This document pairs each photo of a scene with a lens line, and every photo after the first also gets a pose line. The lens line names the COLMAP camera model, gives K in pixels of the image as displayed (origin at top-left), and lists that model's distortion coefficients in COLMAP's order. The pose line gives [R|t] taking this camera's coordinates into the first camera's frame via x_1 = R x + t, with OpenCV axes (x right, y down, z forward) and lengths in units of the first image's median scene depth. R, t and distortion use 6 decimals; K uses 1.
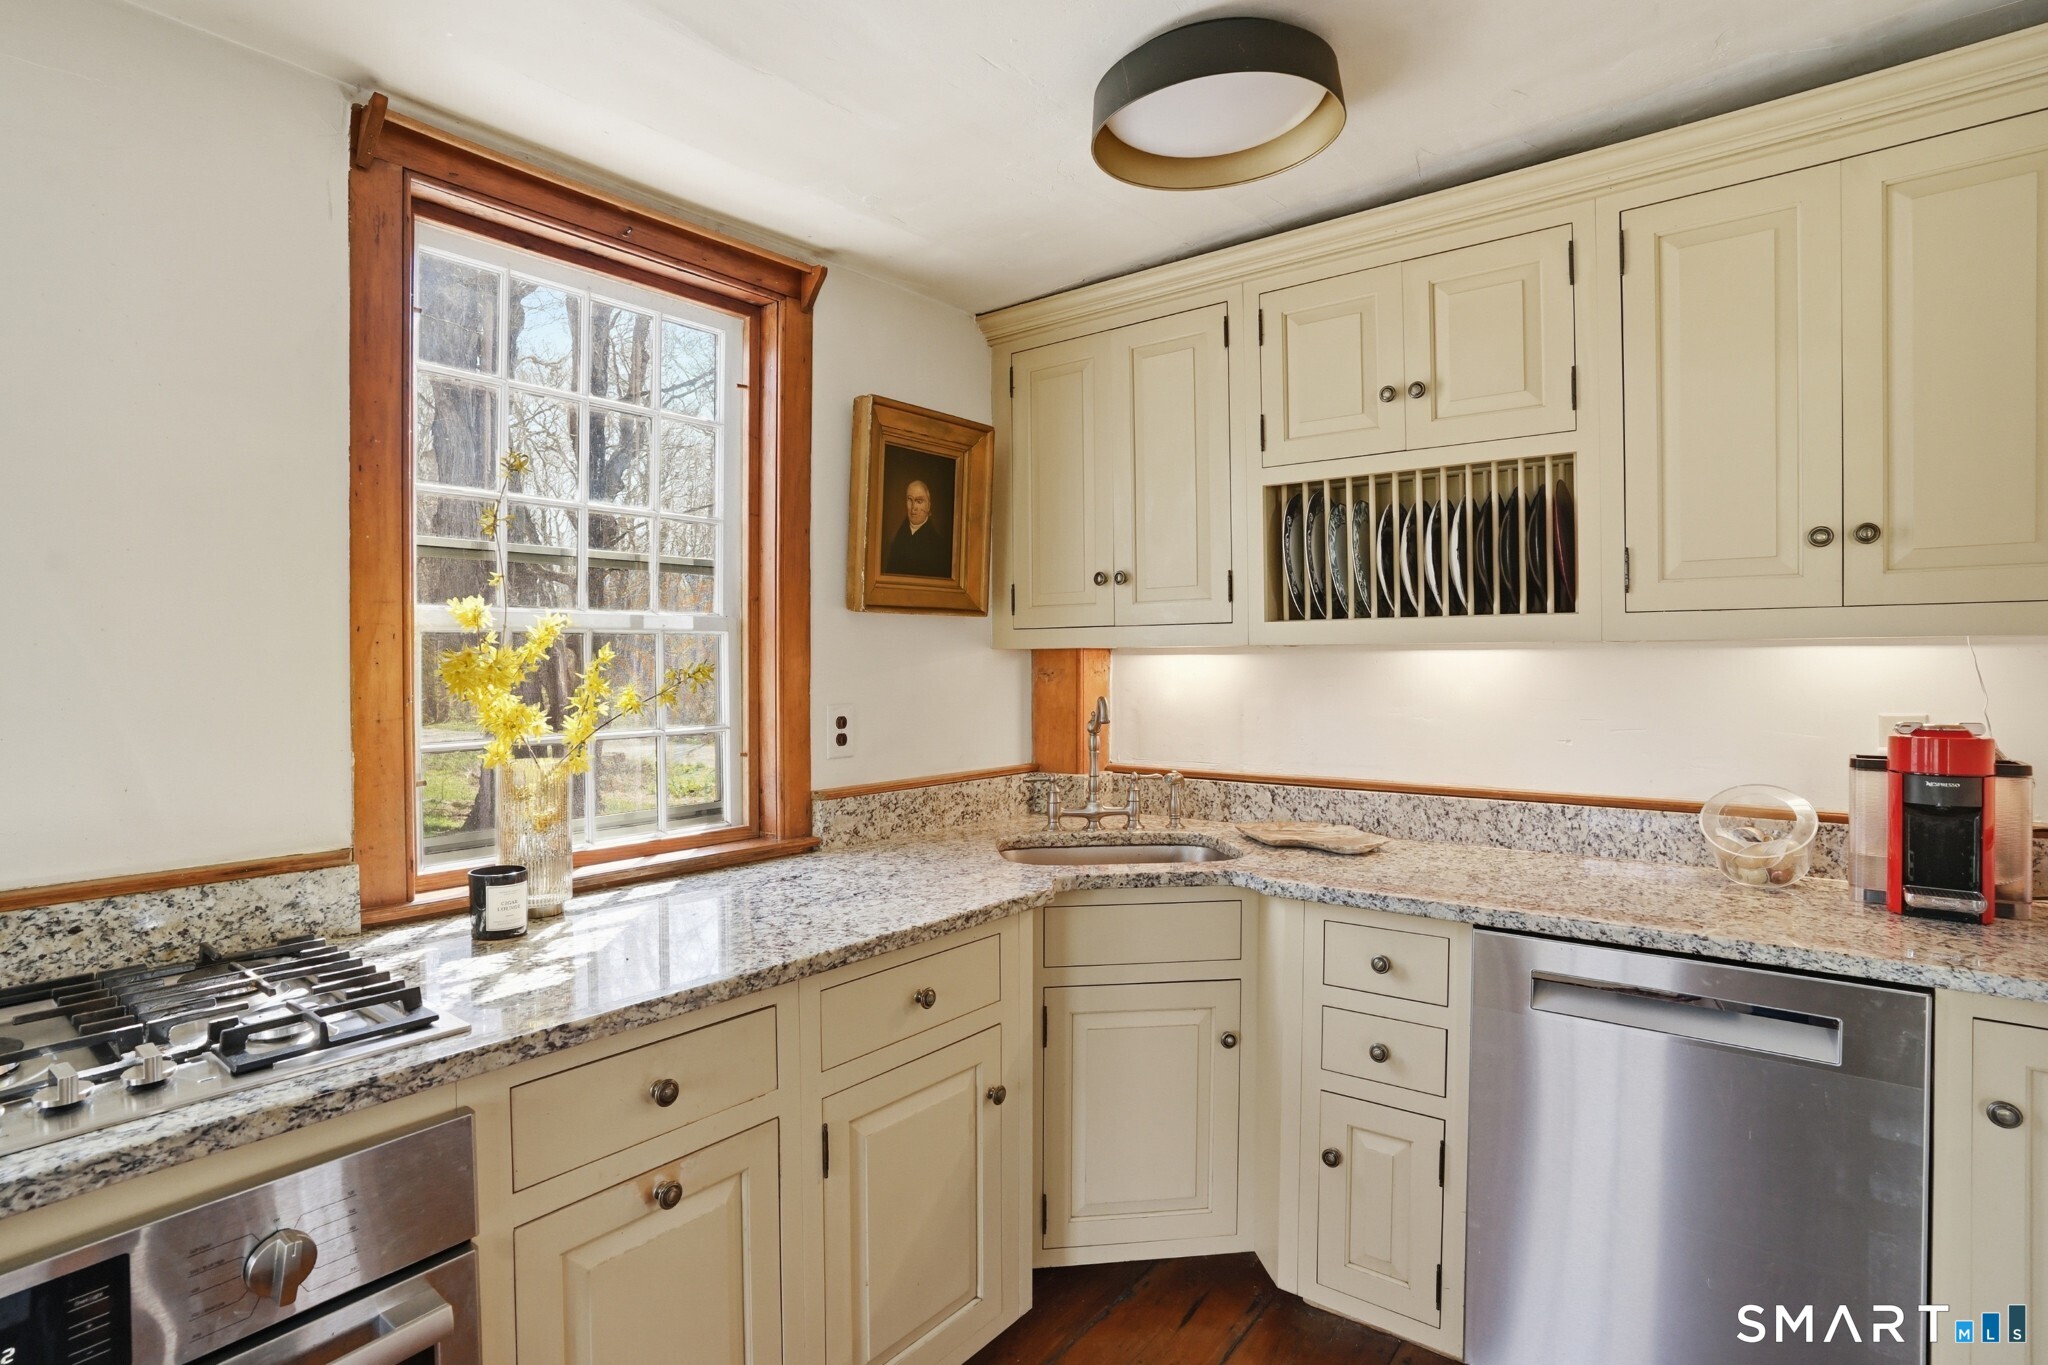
lens RADIAL K [[1030.0, 0, 1017.4], [0, 1030.0, 672.6], [0, 0, 1]] dist [-0.076414, 0.038108]
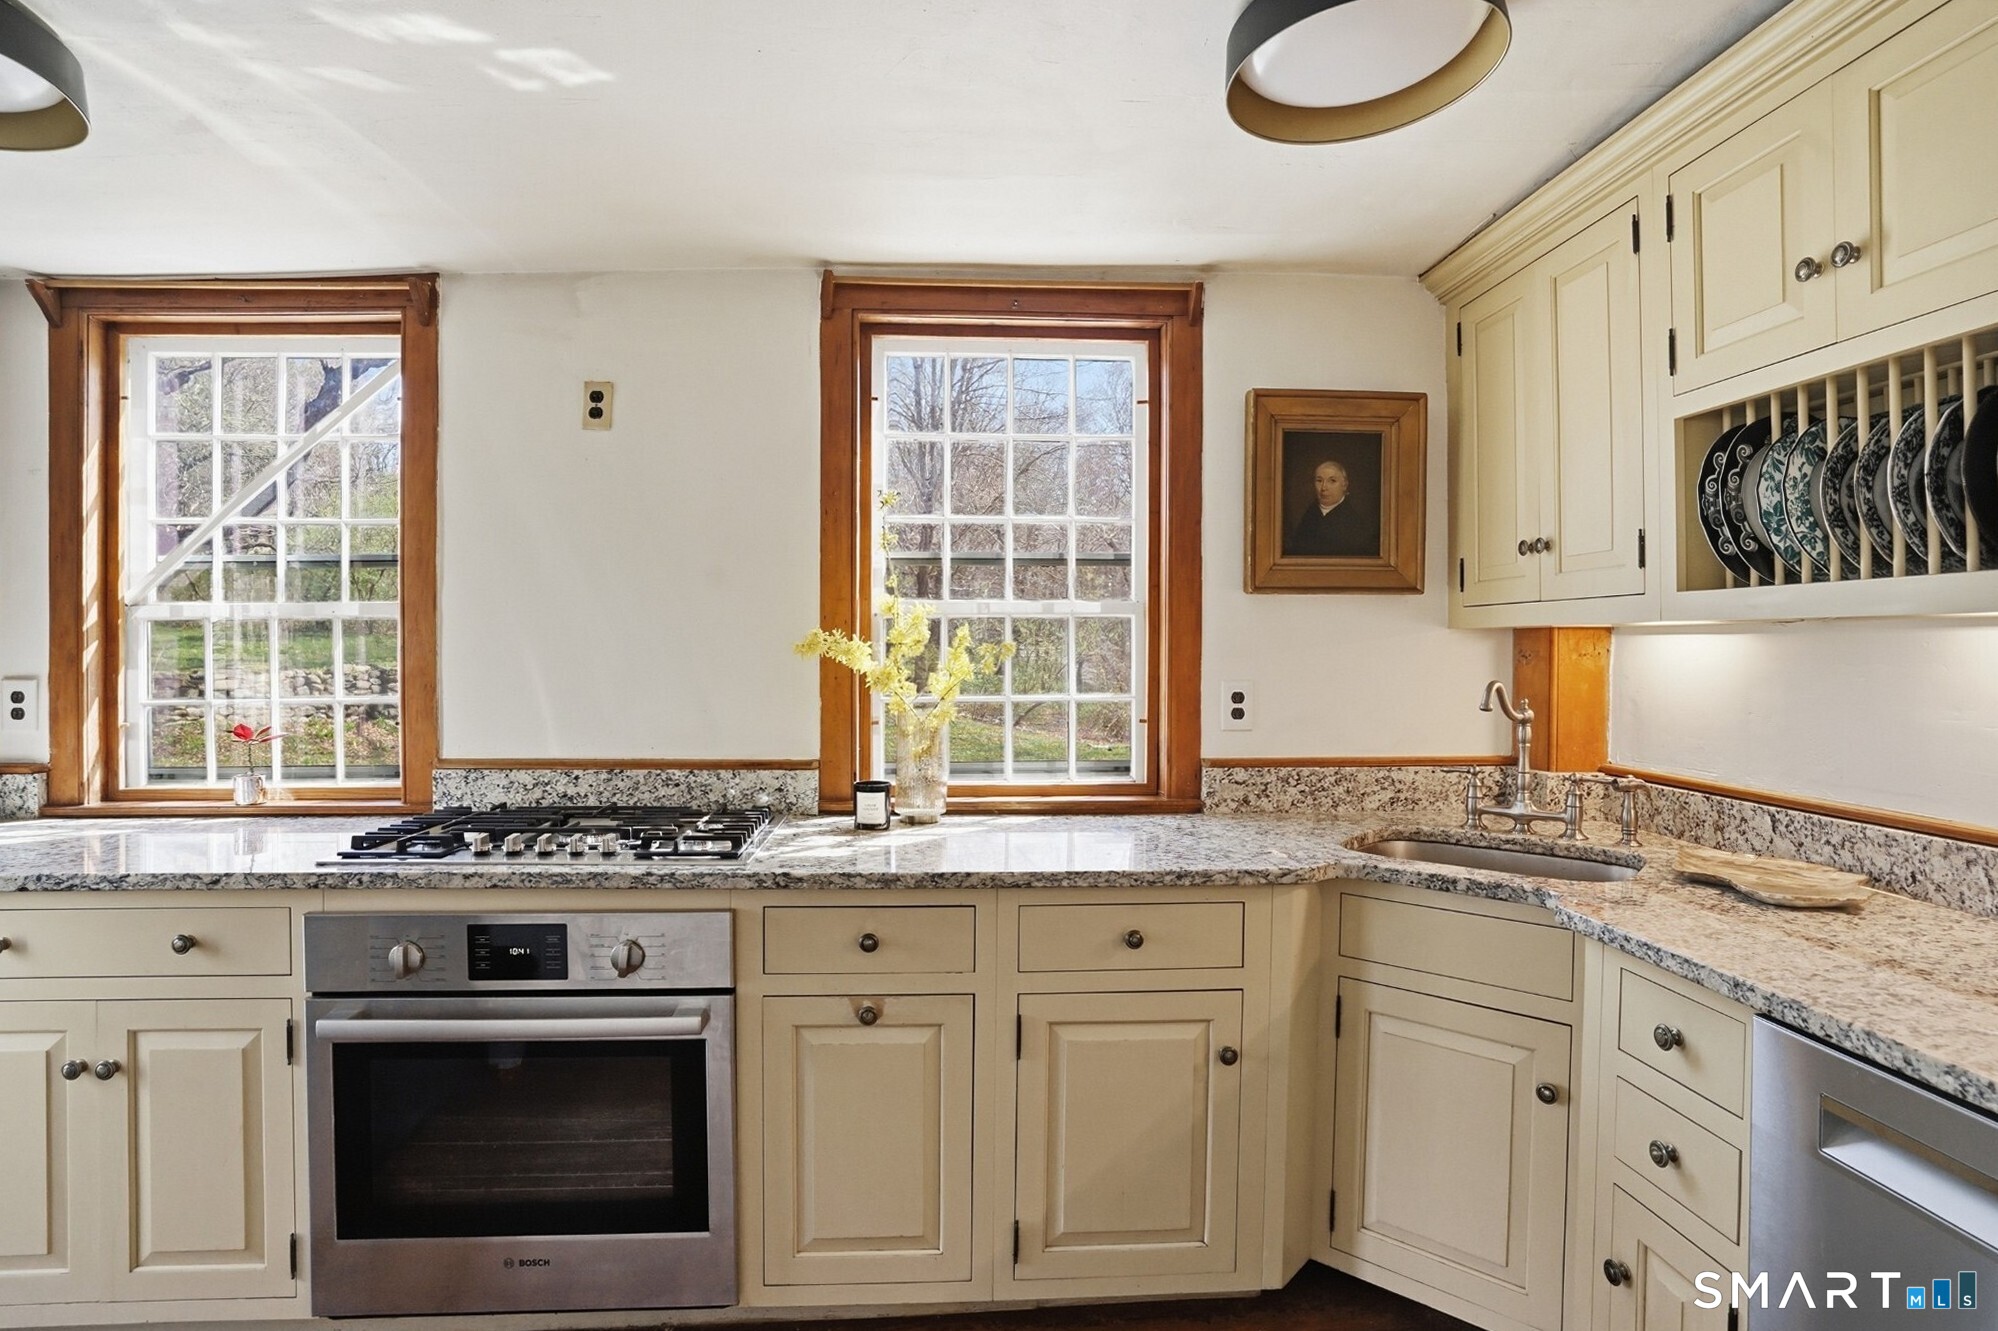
lens RADIAL K [[1033.1, 0, 974.8], [0, 1033.1, 643.9], [0, 0, 1]] dist [-0.080257, 0.044008]
pose [[0.661374, 0.004786, -0.750041, 0.506009], [-0.012453, 0.999912, -0.004601, 0.000920], [0.749953, 0.012383, 0.661376, 0.094974]]
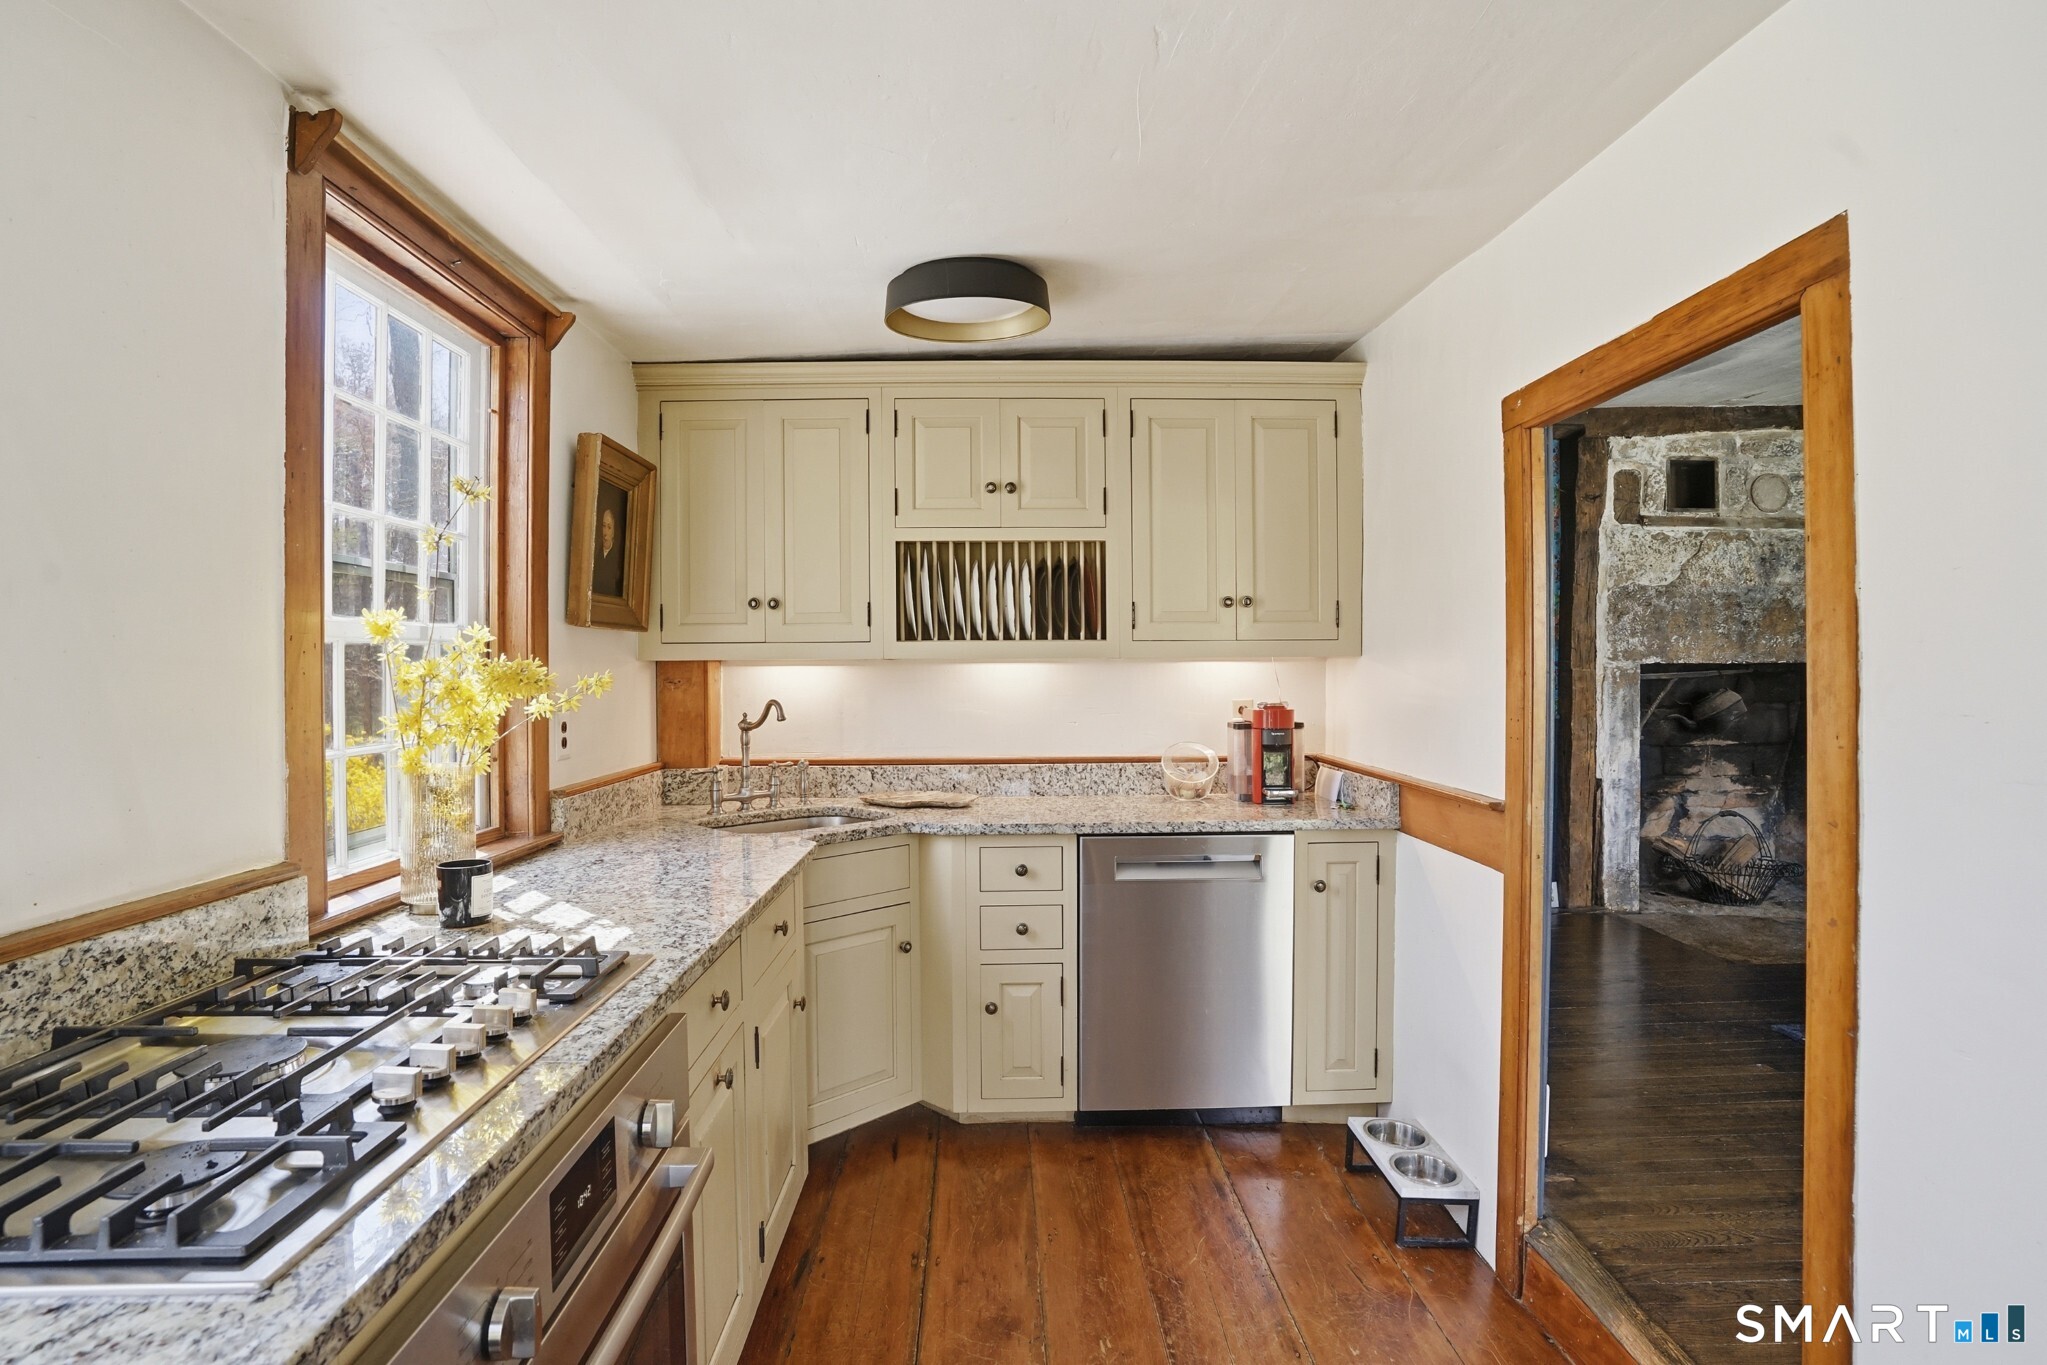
lens RADIAL K [[1029.5, 0, 1016.9], [0, 1029.5, 672.6], [0, 0, 1]] dist [-0.076414, 0.038108]
pose [[0.768736, -0.001661, 0.639564, -0.551516], [0.008224, 0.999940, -0.007288, 0.002584], [-0.639513, 0.010862, 0.768704, -0.156304]]
